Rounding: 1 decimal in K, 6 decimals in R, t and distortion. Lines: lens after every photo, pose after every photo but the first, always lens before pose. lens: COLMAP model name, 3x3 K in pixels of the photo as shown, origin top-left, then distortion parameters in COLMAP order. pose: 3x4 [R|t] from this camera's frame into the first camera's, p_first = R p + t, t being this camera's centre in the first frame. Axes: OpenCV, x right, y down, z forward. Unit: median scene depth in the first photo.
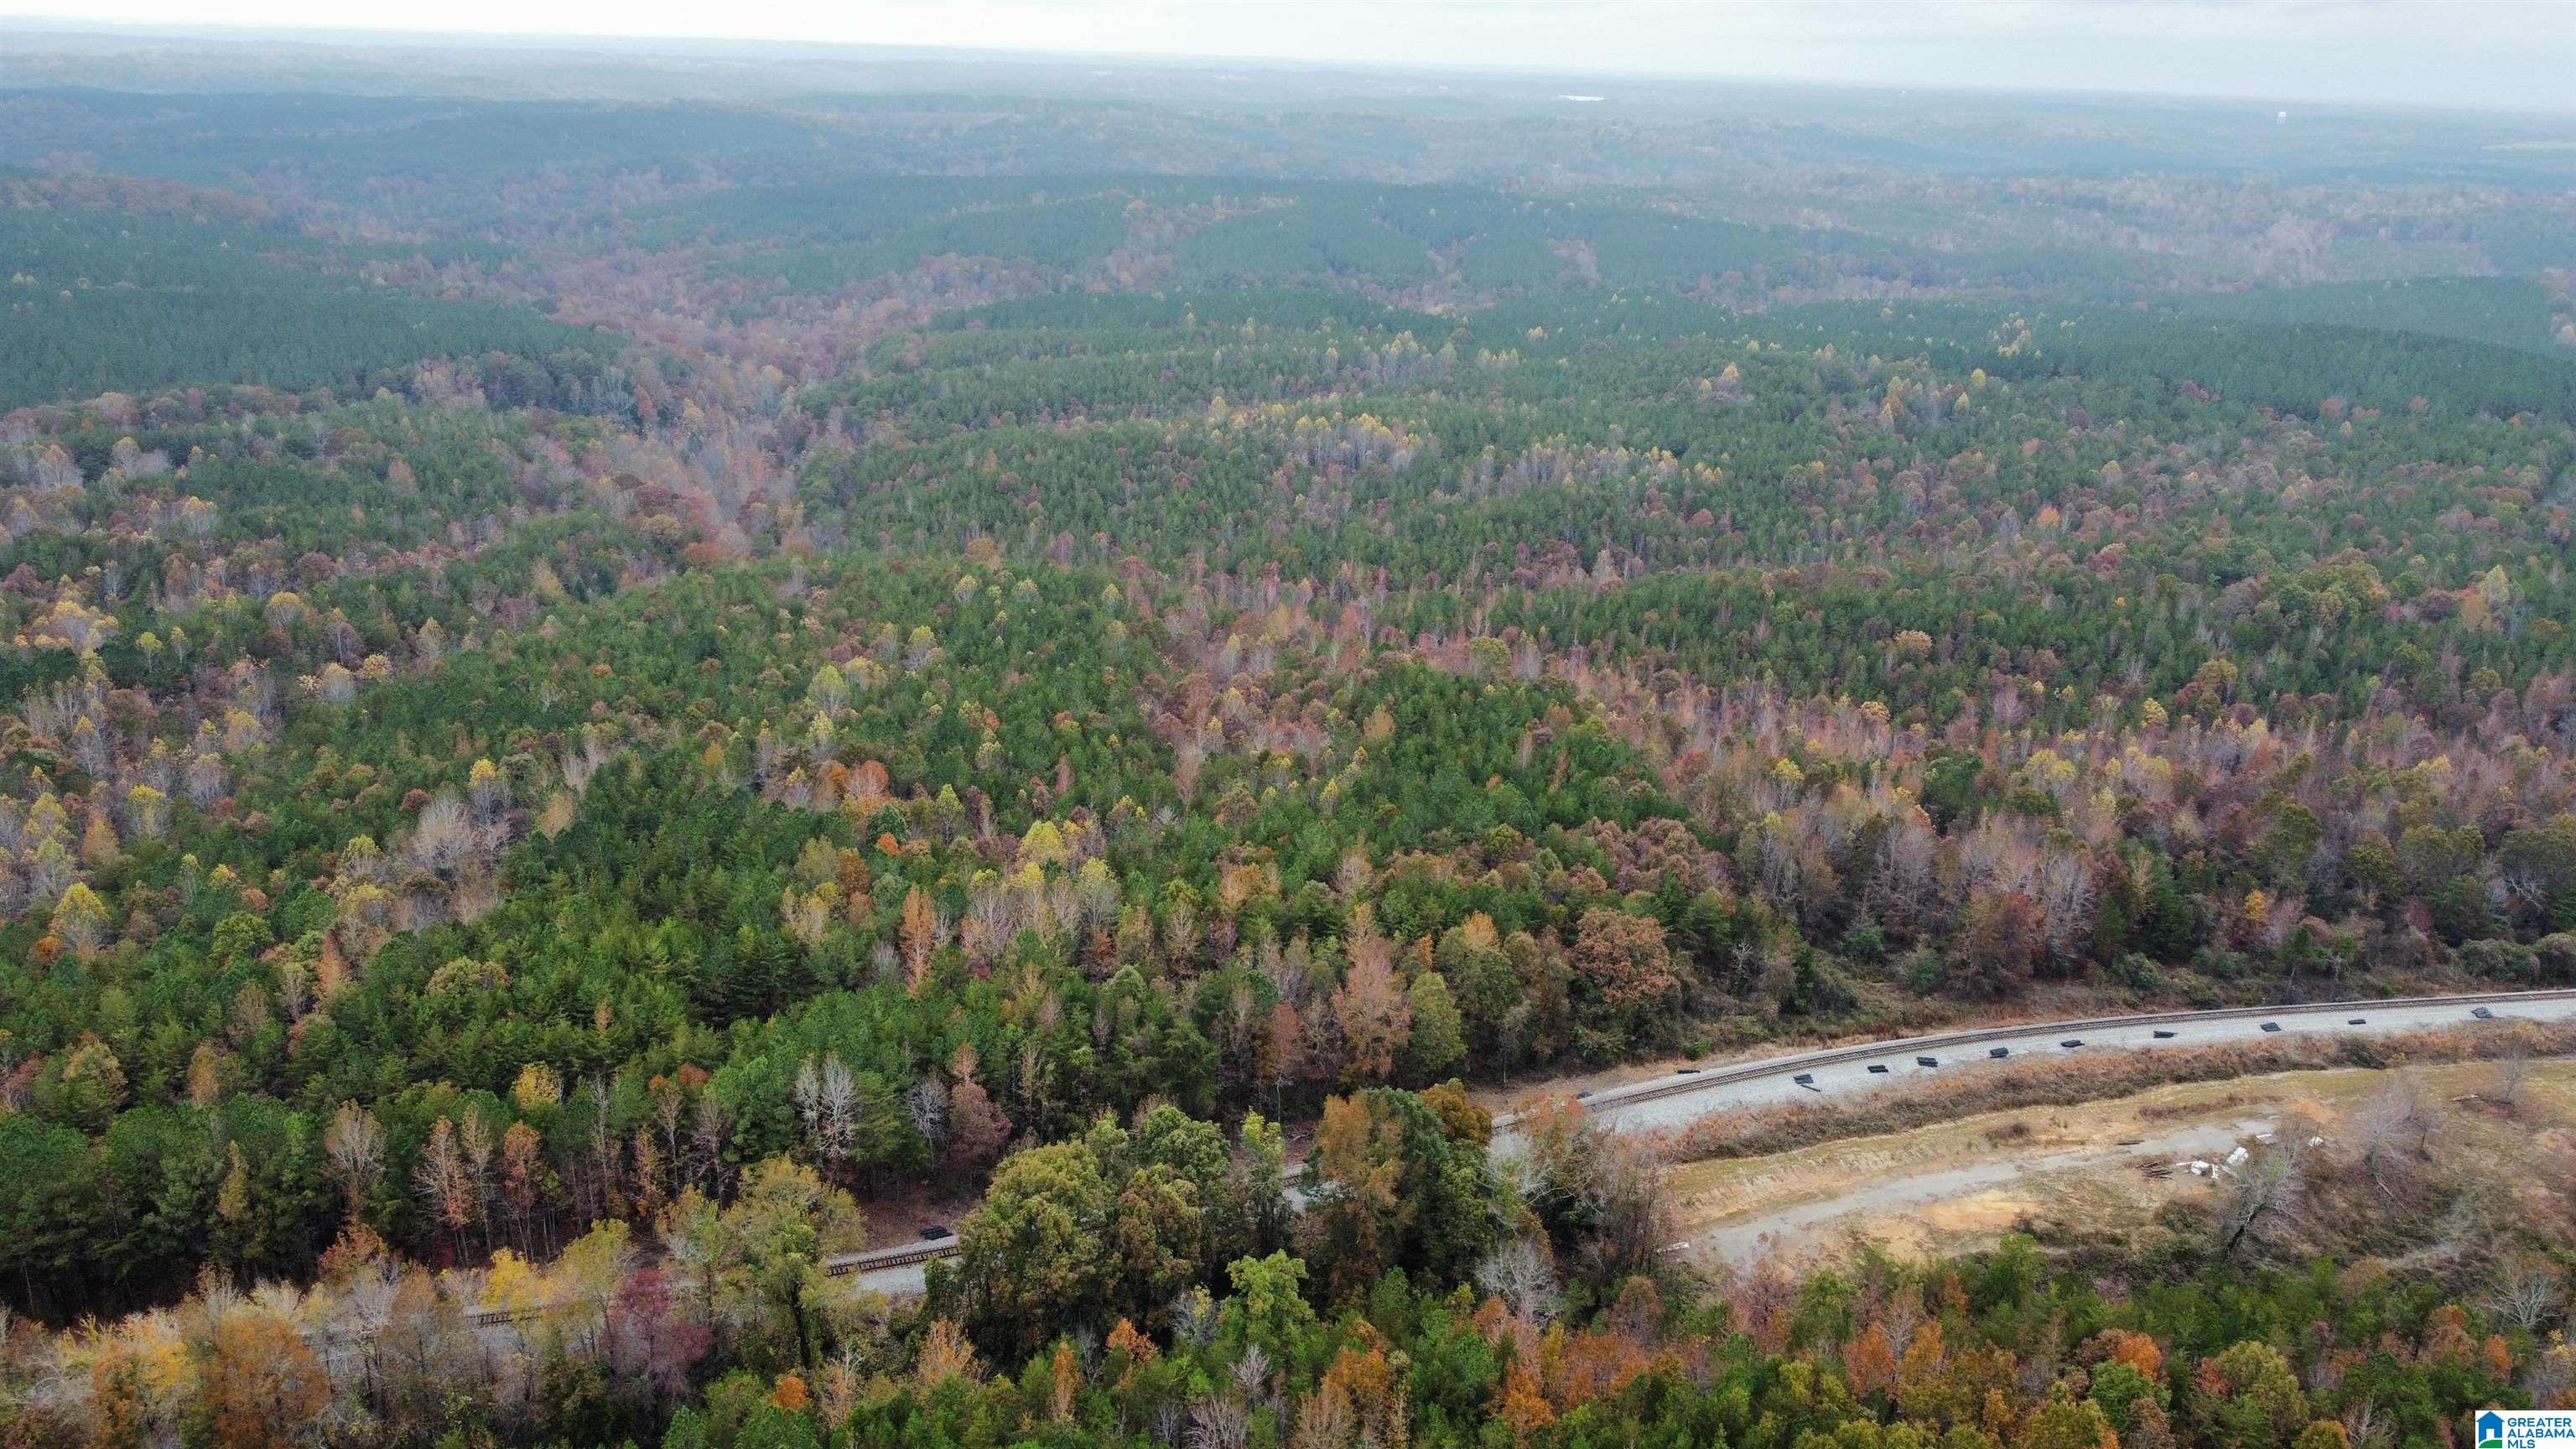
lens RADIAL K [[1956.4, 0, 1284.4], [0, 1956.4, 731.6], [0, 0, 1]] dist [-0.005331, -0.003151]
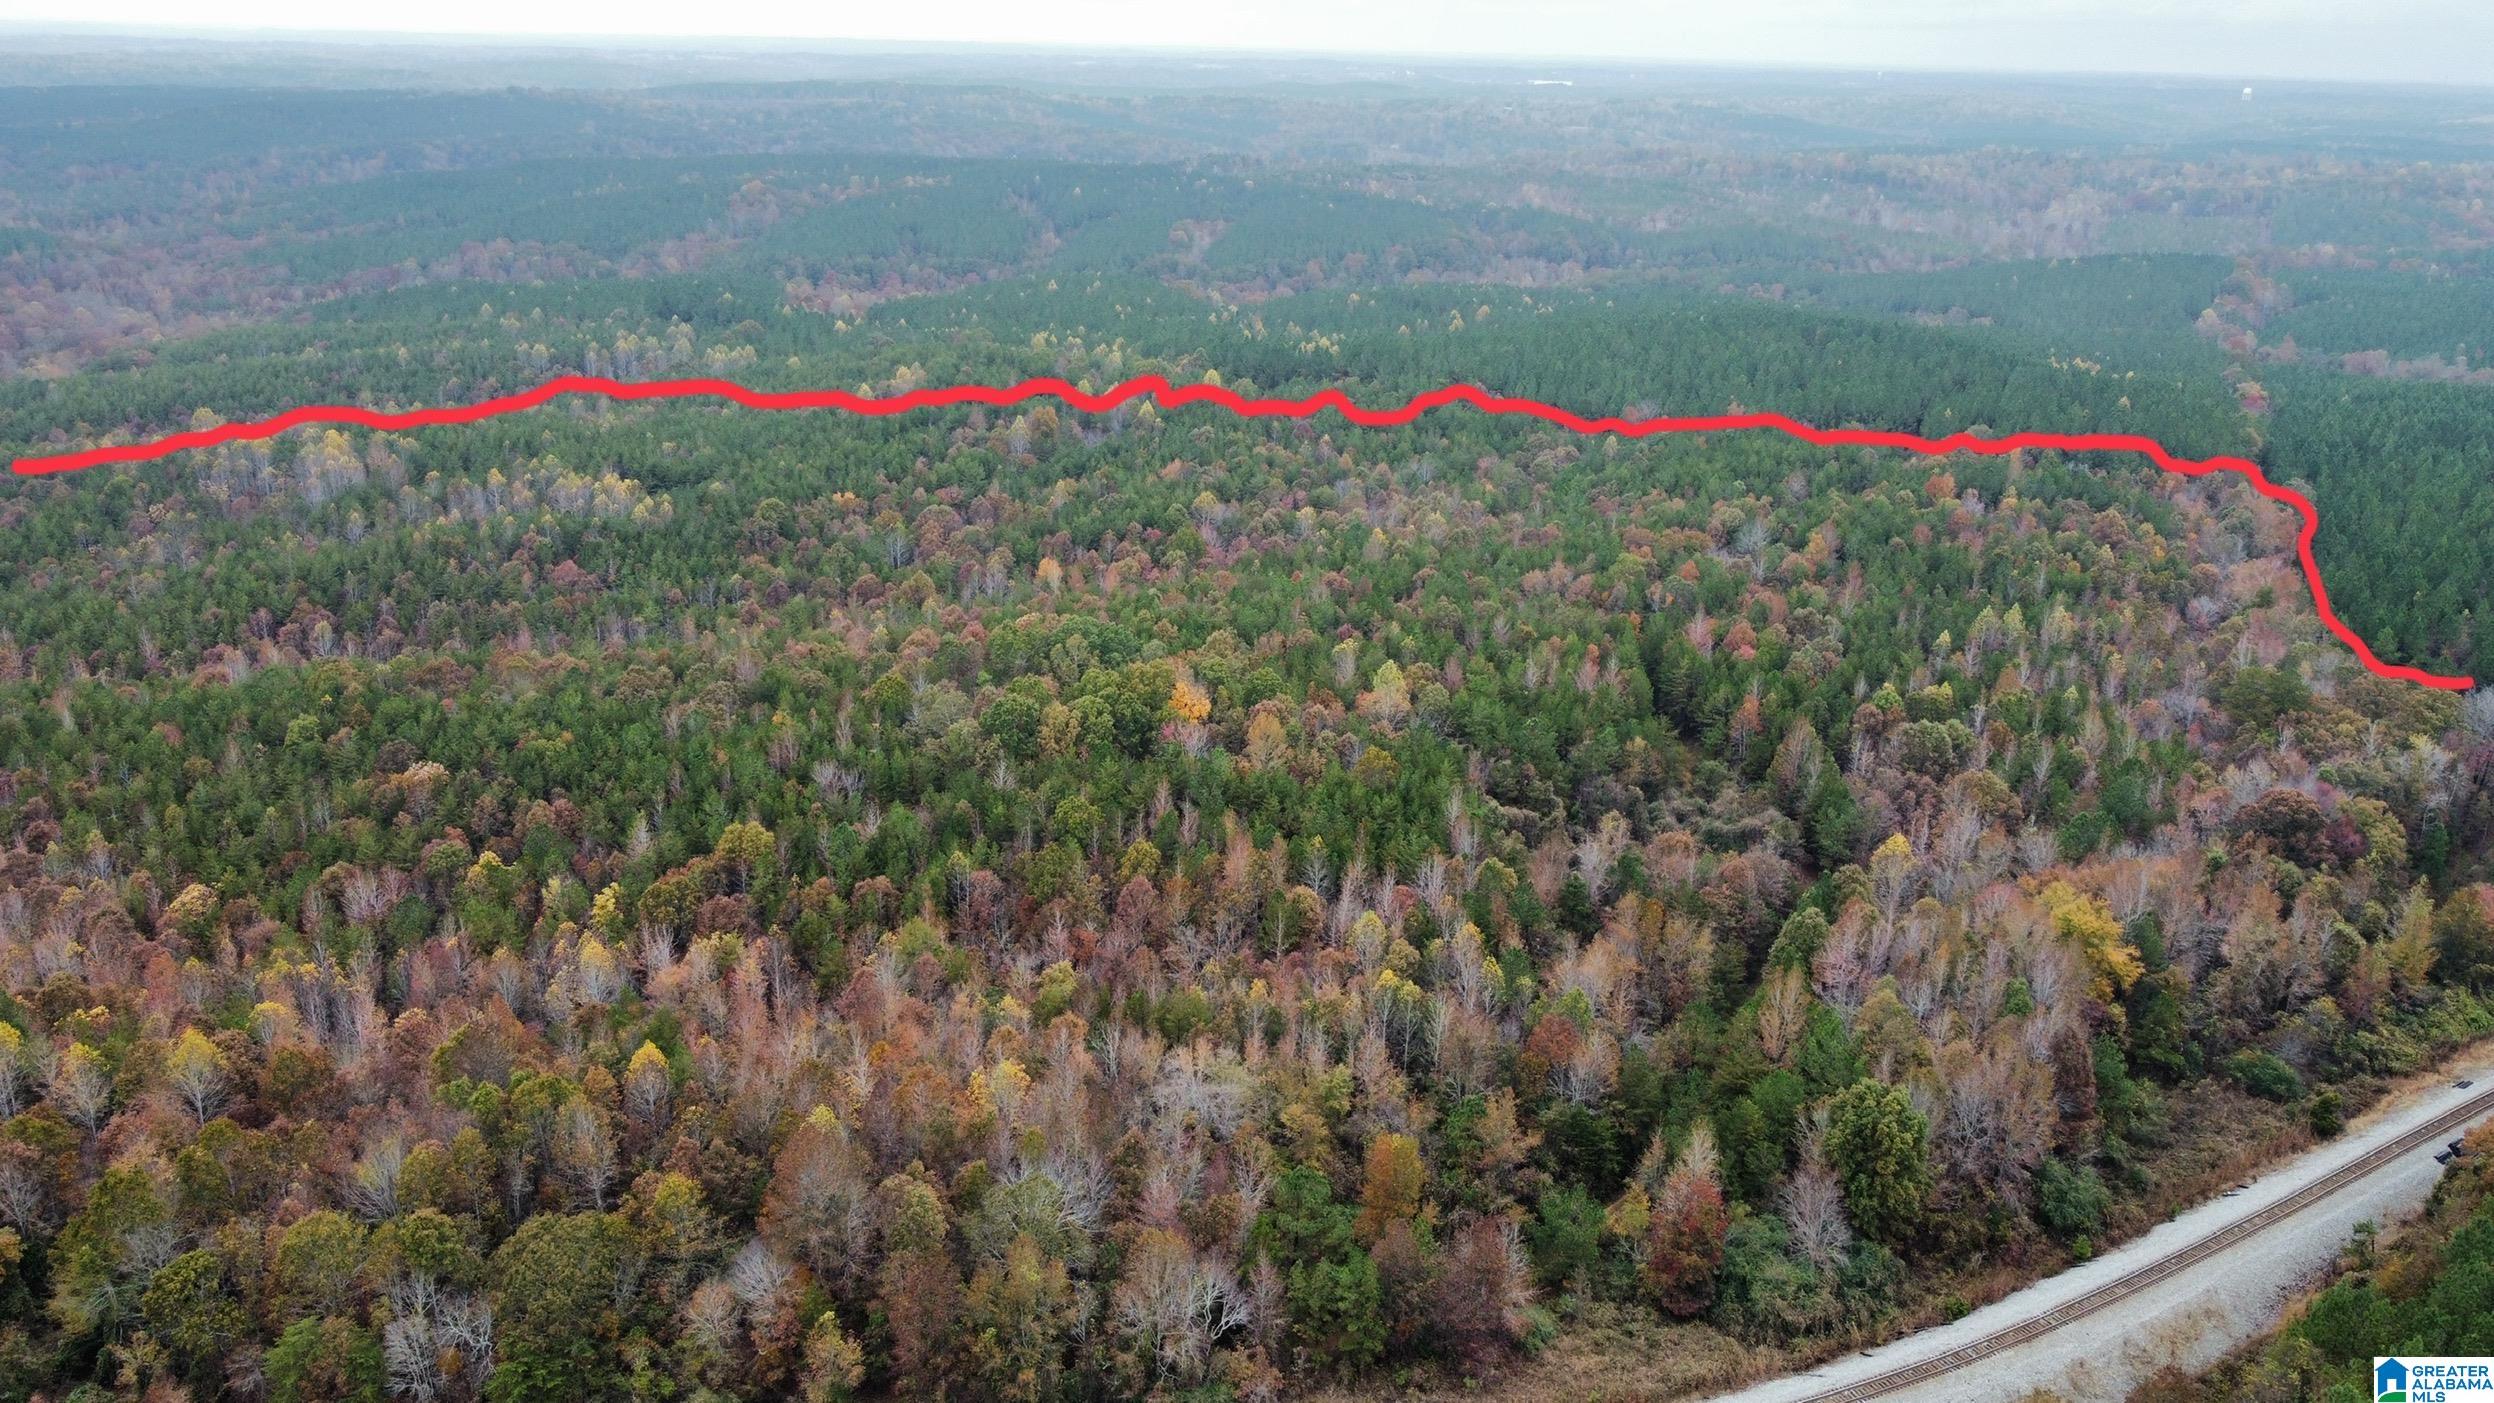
lens RADIAL K [[1894.1, 0, 1234.1], [0, 1894.1, 705.3], [0, 0, 1]] dist [-0.005331, -0.003151]
pose [[0.998755, 0.006050, -0.049514, 0.414833], [-0.005989, 0.999981, 0.001372, -0.048508], [0.049521, -0.001074, 0.998772, 0.219518]]
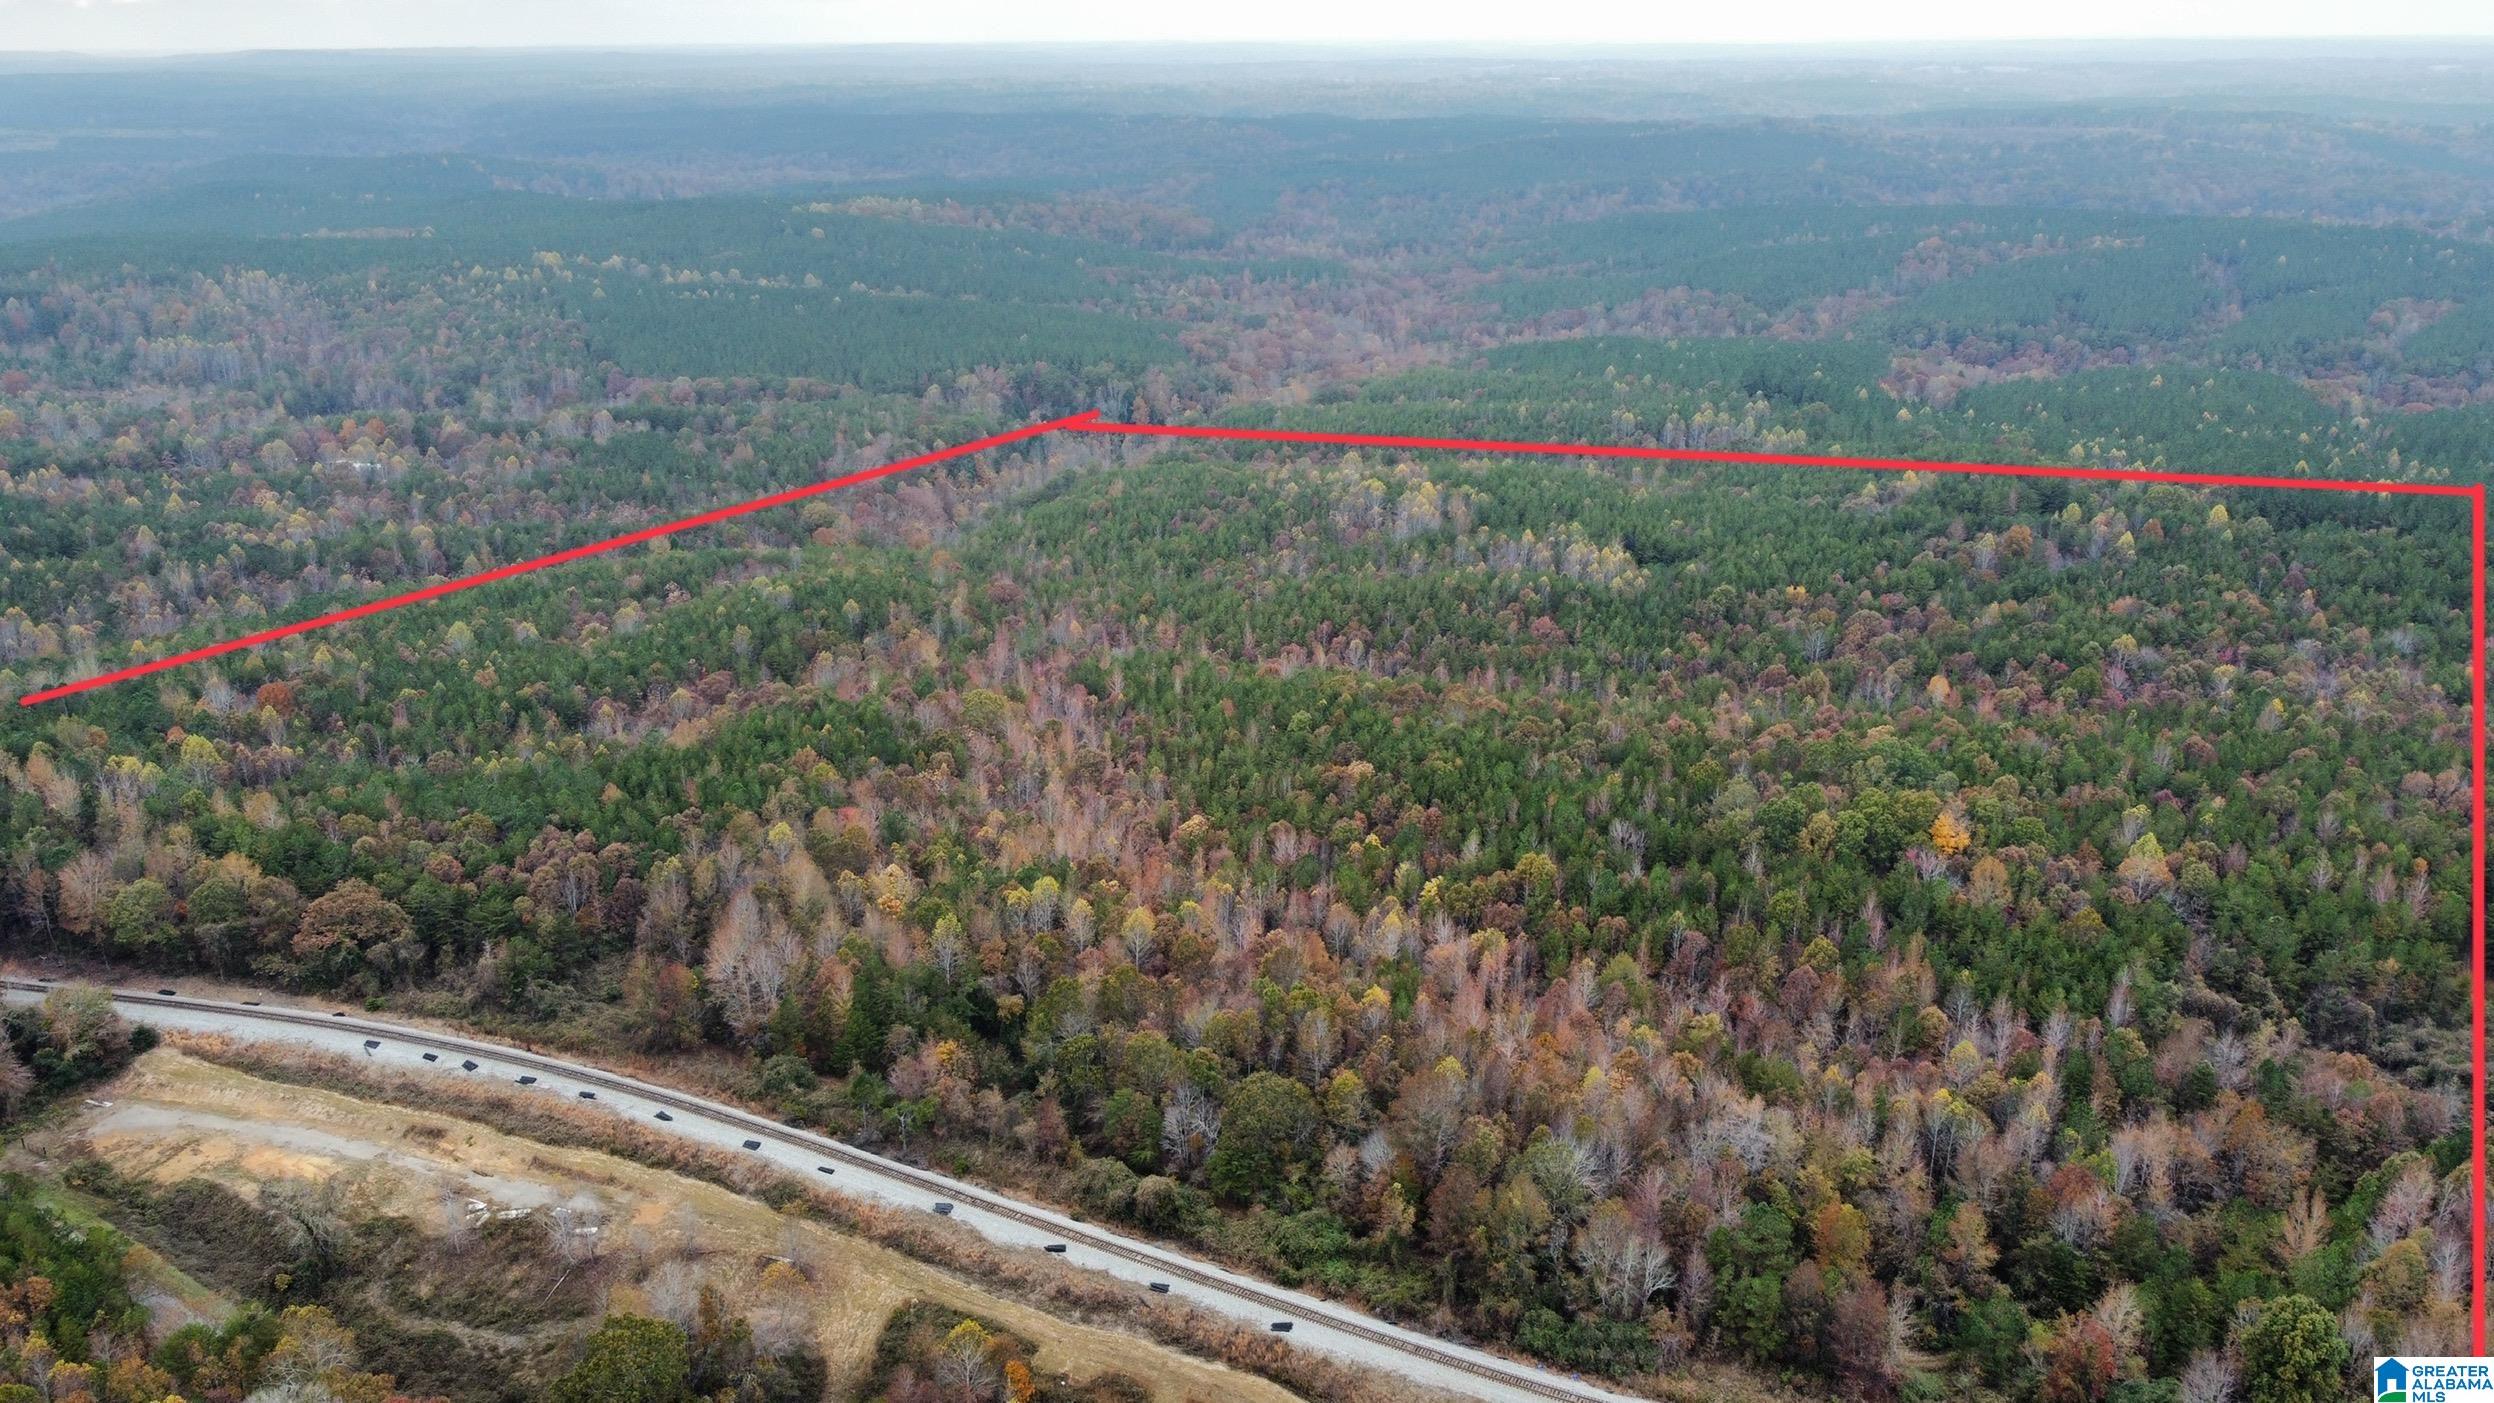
lens RADIAL K [[1894.1, 0, 1234.3], [0, 1894.1, 705.5], [0, 0, 1]] dist [-0.005331, -0.003151]
pose [[0.777463, 0.173594, -0.604497, 0.539775], [-0.175327, 0.982873, 0.056758, -0.078640], [0.603996, 0.061858, 0.794583, 0.136380]]
